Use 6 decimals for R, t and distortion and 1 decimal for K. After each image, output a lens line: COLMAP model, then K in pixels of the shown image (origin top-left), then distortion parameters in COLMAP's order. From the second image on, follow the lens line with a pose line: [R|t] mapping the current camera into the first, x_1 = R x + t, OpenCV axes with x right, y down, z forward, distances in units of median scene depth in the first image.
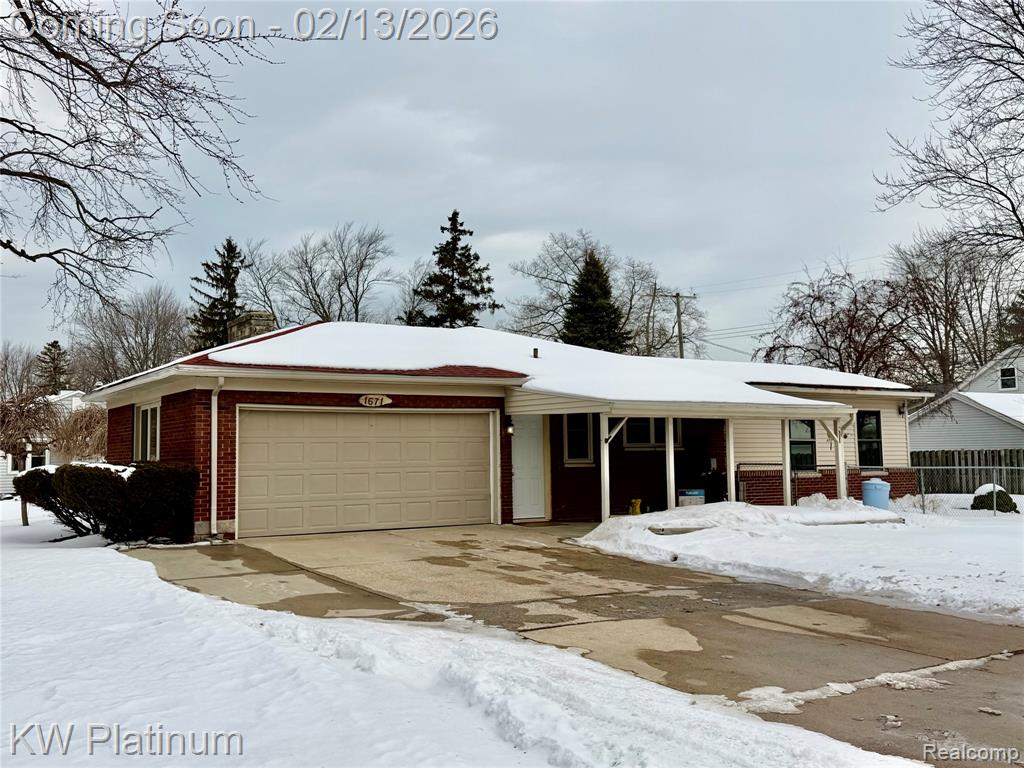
lens RADIAL K [[1017.1, 0, 511.2], [0, 1017.1, 381.8], [0, 0, 1]] dist [-0.012875, 0.000000]
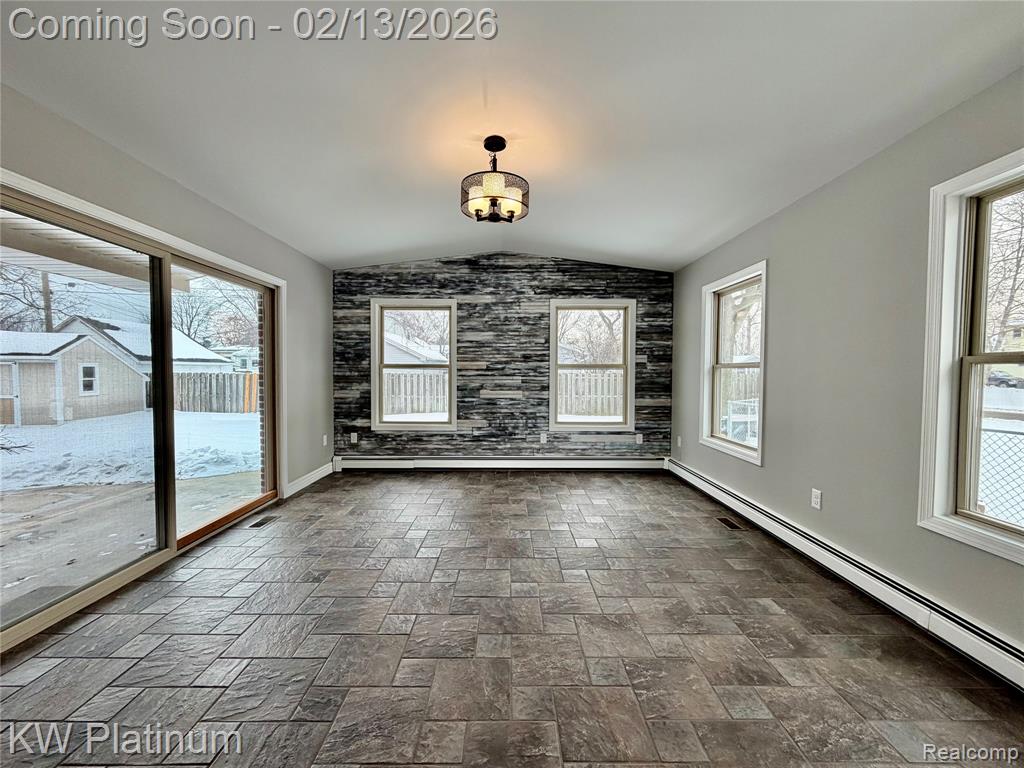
lens RADIAL K [[407.6, 0, 510.8], [0, 407.6, 385.3], [0, 0, 1]] dist [0.000556, -0.000101]
pose [[0.527204, -0.011874, 0.849656, 0.104238], [-0.077185, 0.995100, 0.061799, 0.037896], [-0.846226, -0.098161, 0.523704, 0.583089]]
